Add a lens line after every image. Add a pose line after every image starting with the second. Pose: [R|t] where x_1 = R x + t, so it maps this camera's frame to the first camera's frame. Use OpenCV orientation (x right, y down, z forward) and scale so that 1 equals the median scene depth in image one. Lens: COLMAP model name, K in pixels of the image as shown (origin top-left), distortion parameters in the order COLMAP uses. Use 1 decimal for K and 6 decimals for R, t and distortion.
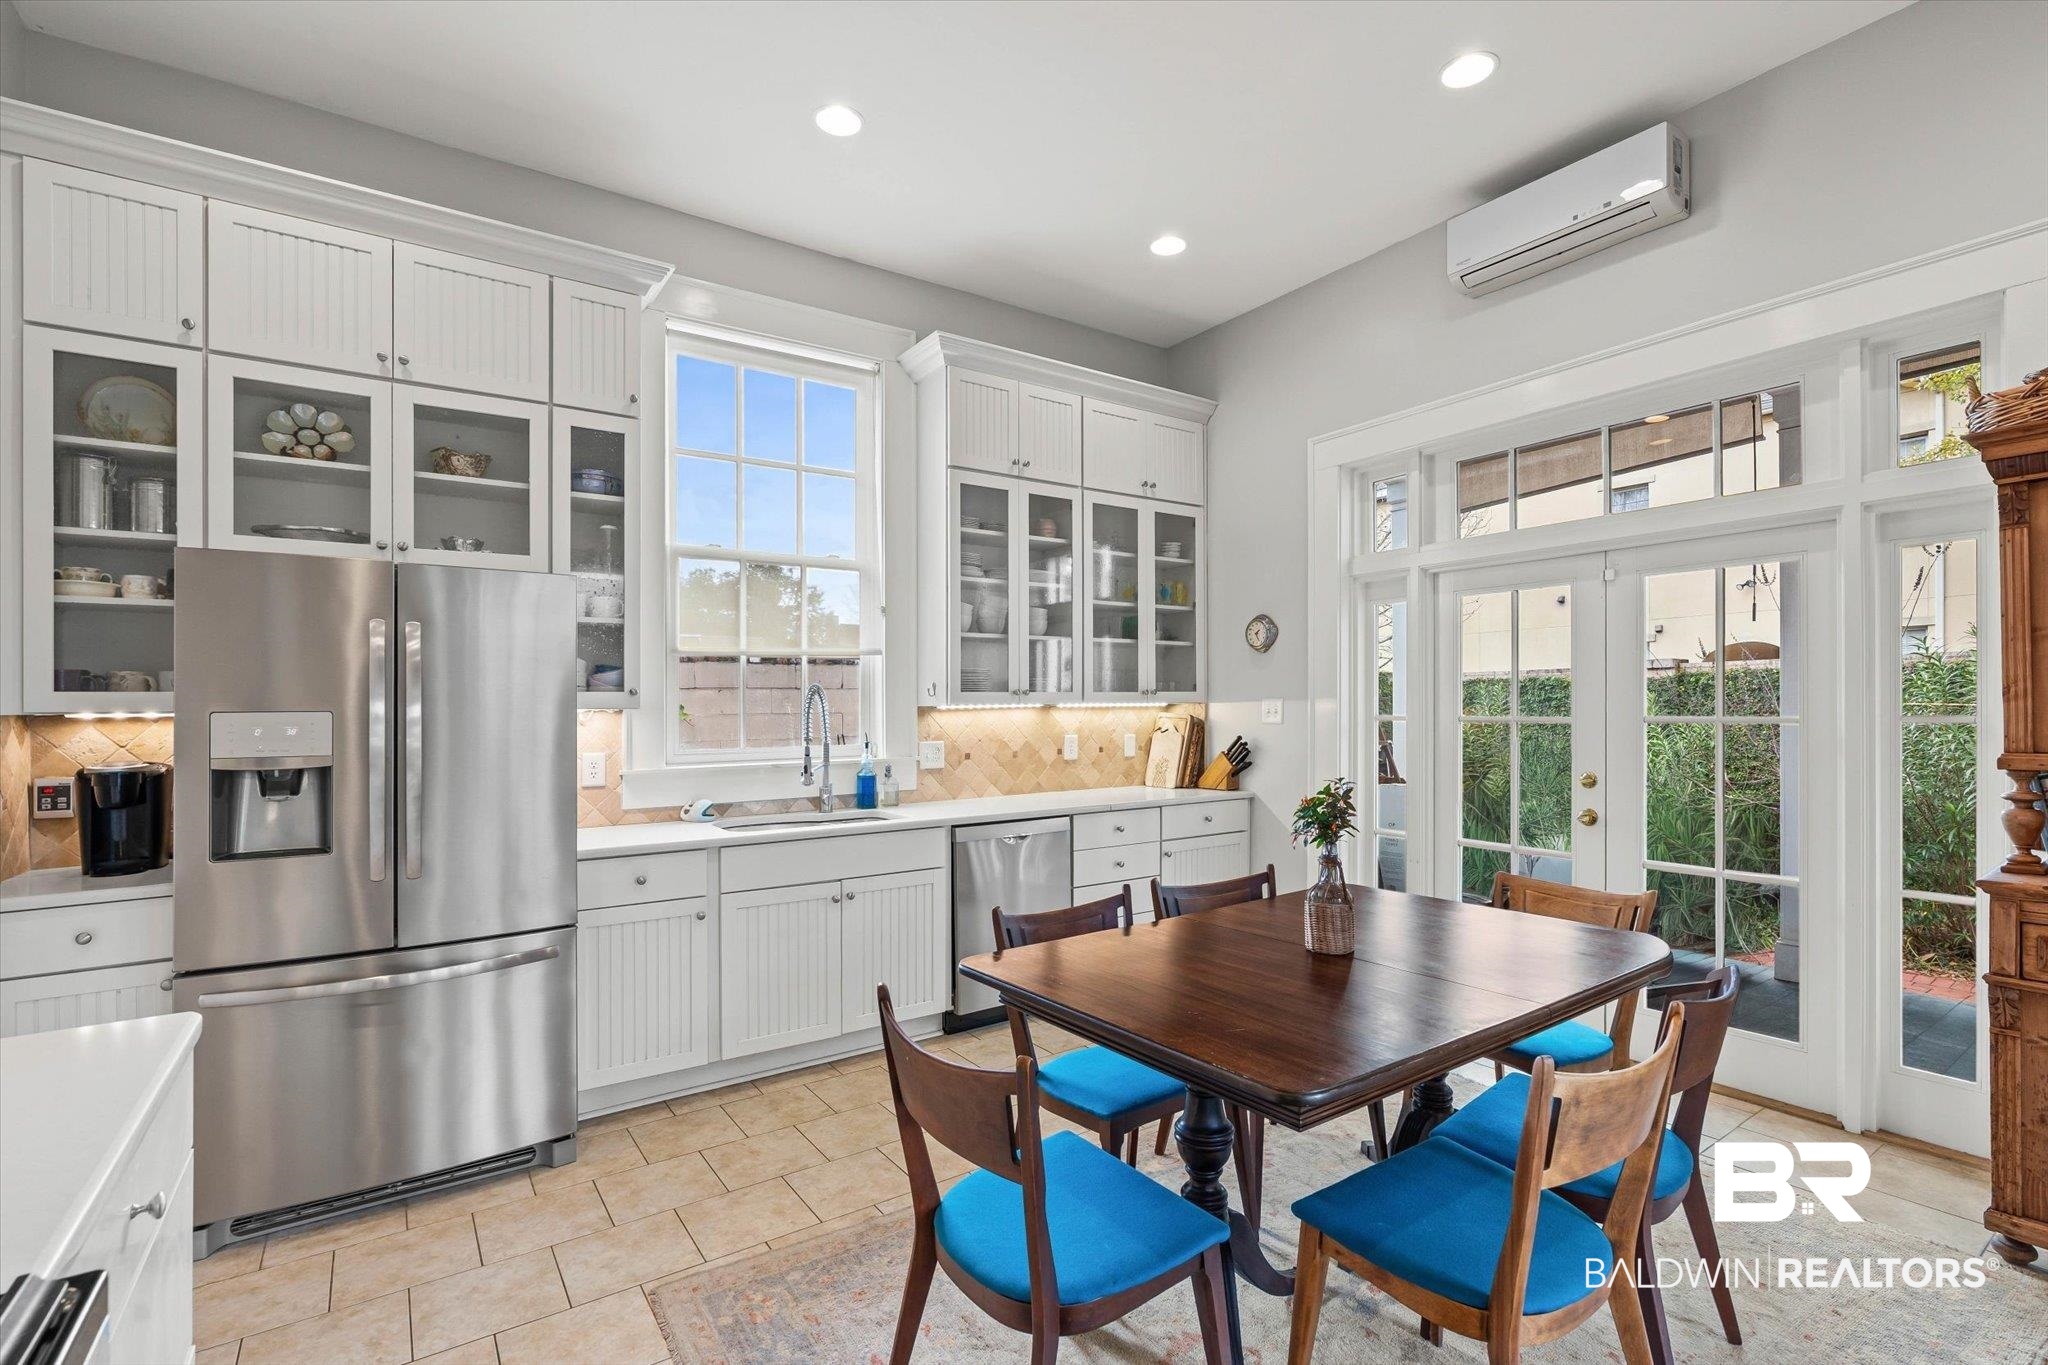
lens RADIAL K [[938.9, 0, 1058.9], [0, 938.9, 710.9], [0, 0, 1]] dist [-0.002983, 0.000536]
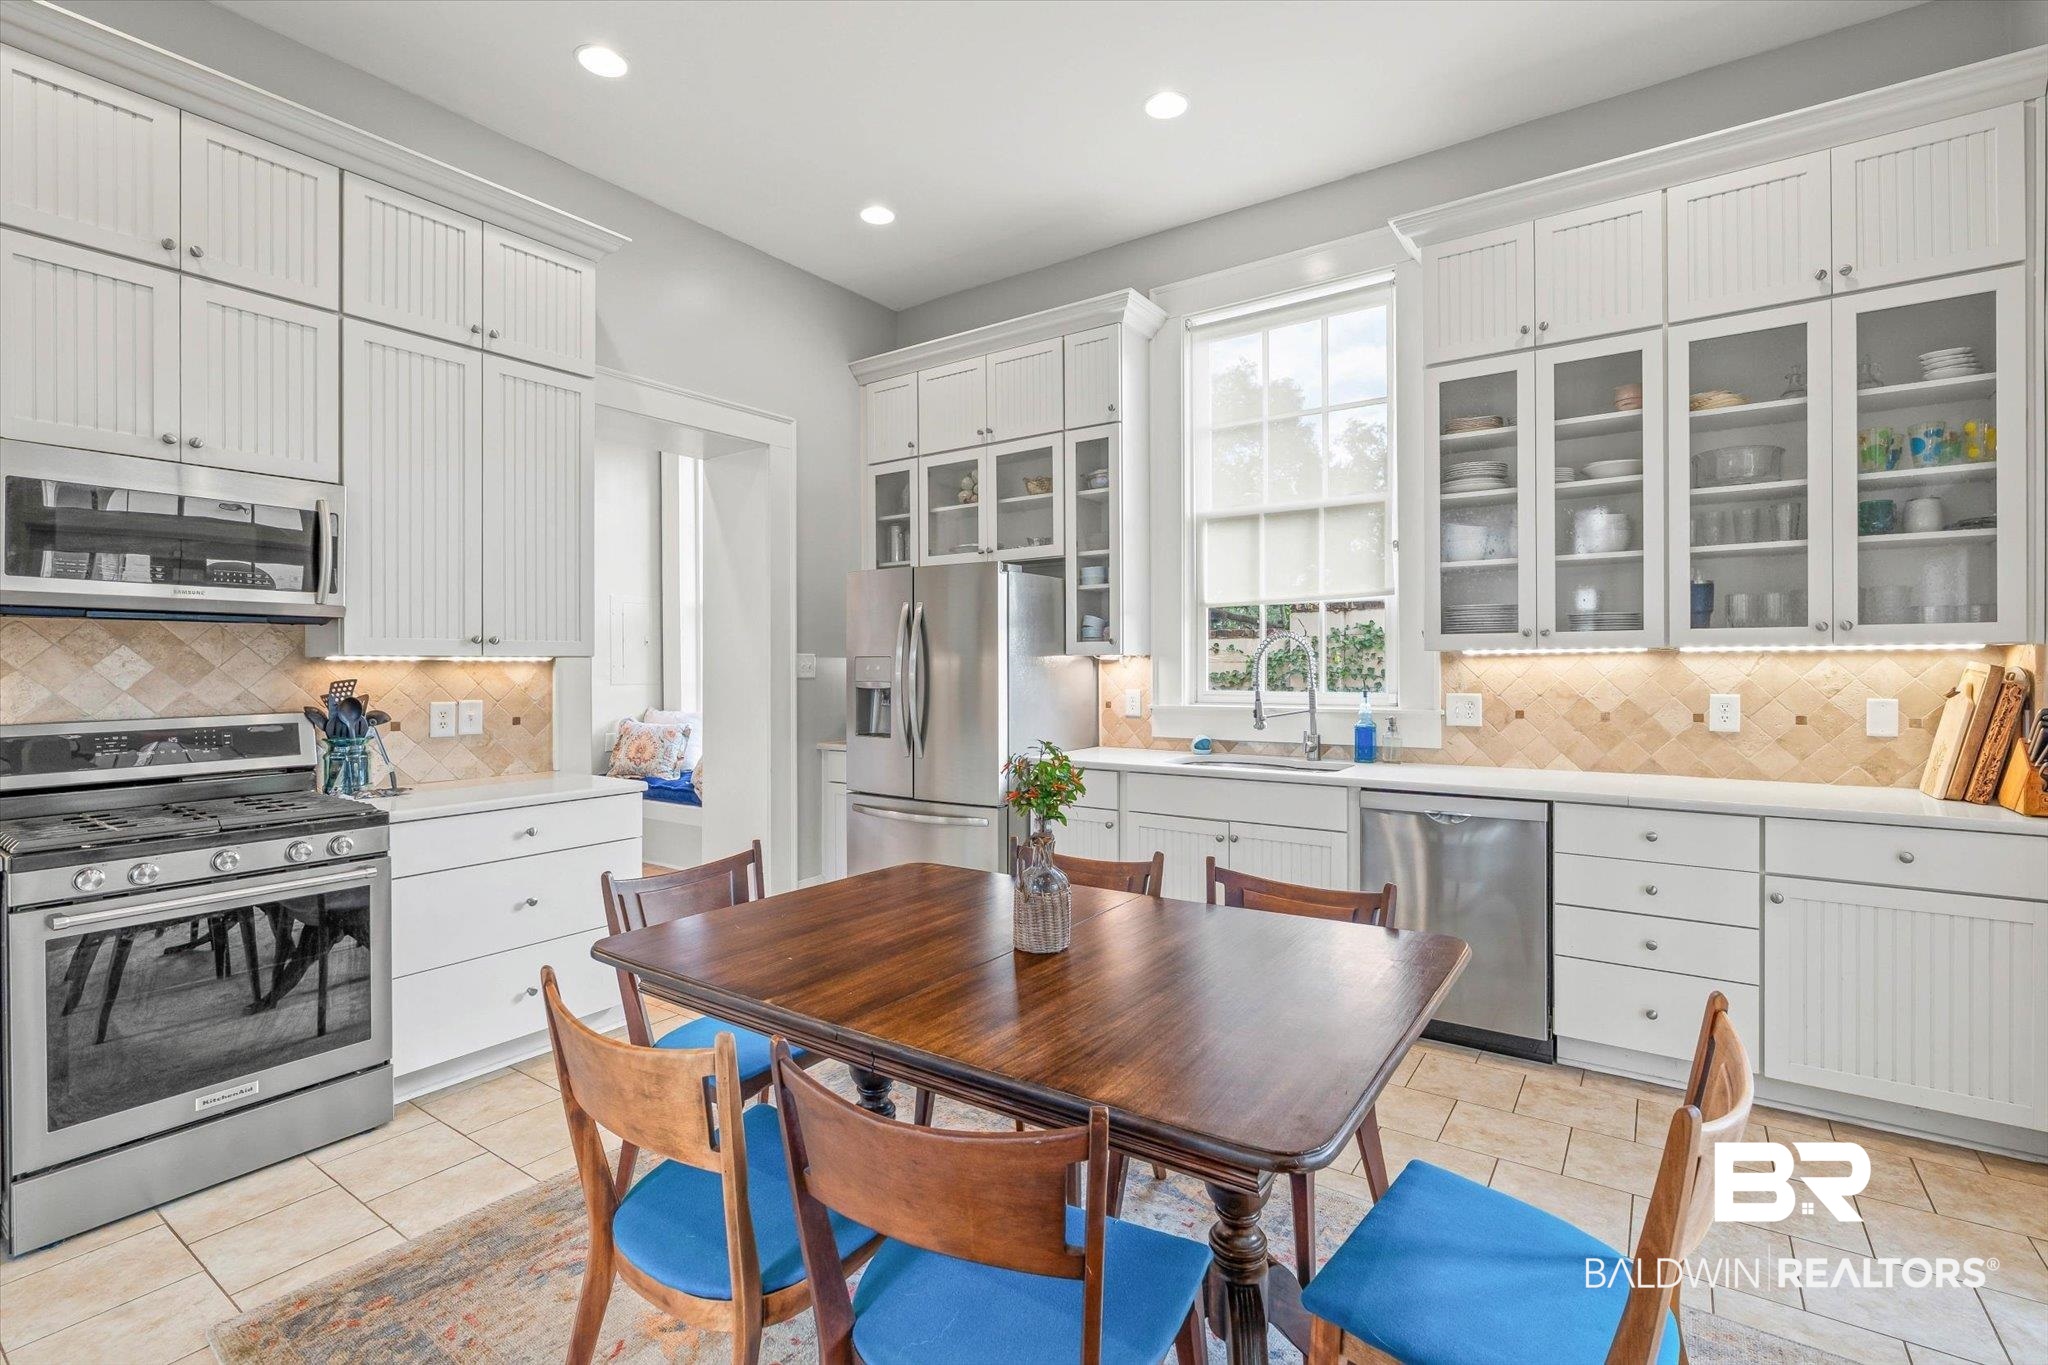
lens RADIAL K [[938.9, 0, 1026.6], [0, 938.9, 668.2], [0, 0, 1]] dist [-0.002983, 0.000536]
pose [[0.336162, 0.015658, -0.941674, 0.534798], [0.000352, 0.999860, 0.016751, -0.004426], [0.941804, -0.005963, 0.336109, 0.360584]]
